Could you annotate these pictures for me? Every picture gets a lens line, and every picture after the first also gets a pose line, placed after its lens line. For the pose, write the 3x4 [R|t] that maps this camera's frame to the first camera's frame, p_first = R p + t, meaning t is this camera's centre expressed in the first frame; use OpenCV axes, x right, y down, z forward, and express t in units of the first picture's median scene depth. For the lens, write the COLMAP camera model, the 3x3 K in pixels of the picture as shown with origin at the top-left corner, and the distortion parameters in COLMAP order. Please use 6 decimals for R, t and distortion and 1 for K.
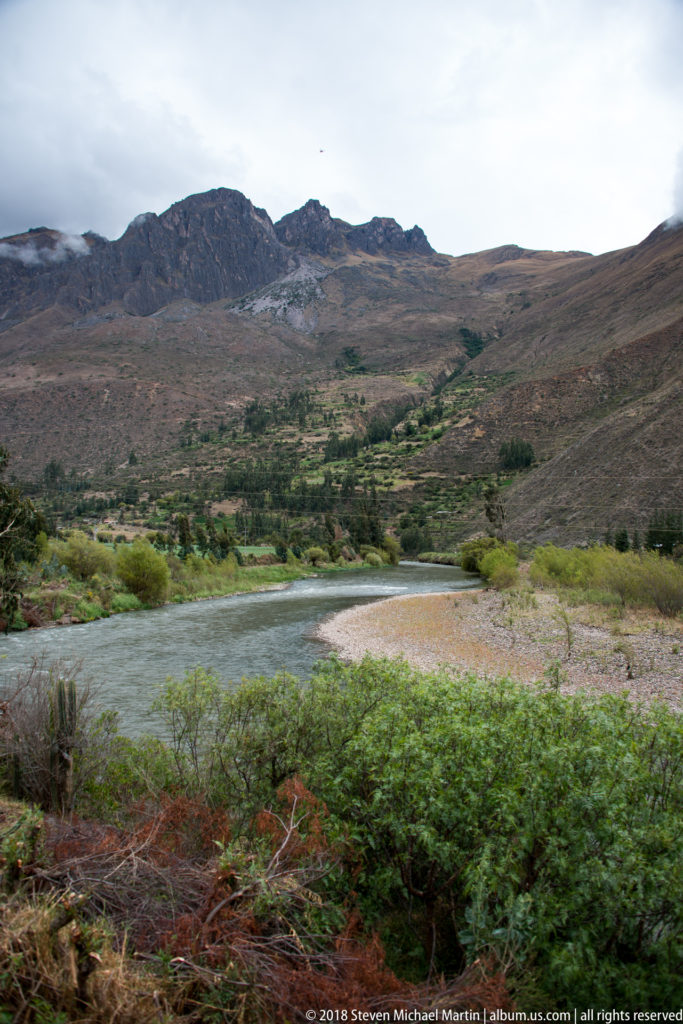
lens RADIAL K [[827.6, 0, 344.2], [0, 827.6, 512.0], [0, 0, 1]] dist [-0.115693, 0.037135]
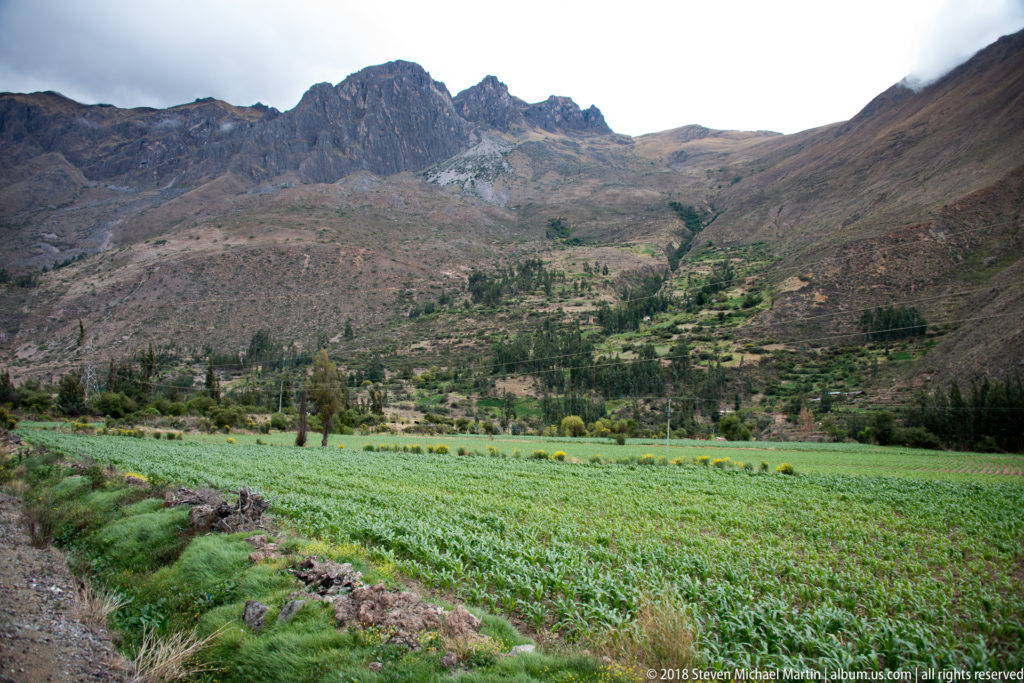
lens RADIAL K [[827.6, 0, 513.1], [0, 827.6, 340.4], [0, 0, 1]] dist [-0.115693, 0.037135]
pose [[0.999518, 0.011200, 0.028959, -0.090678], [-0.009122, 0.997442, -0.070901, 0.003405], [-0.029679, 0.070603, 0.997063, 0.114897]]
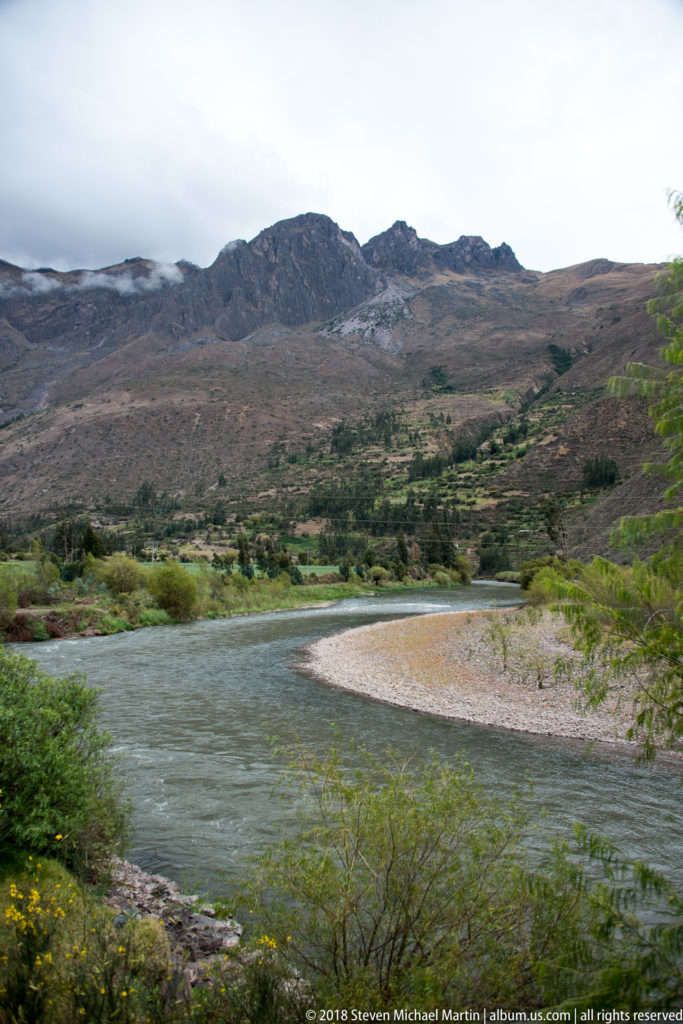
lens RADIAL K [[827.6, 0, 345.7], [0, 827.6, 511.6], [0, 0, 1]] dist [-0.115693, 0.037135]
pose [[0.993944, -0.008768, -0.109536, 0.006356], [0.006117, 0.999681, -0.024519, -0.000014], [0.109716, 0.023701, 0.993680, -0.002851]]
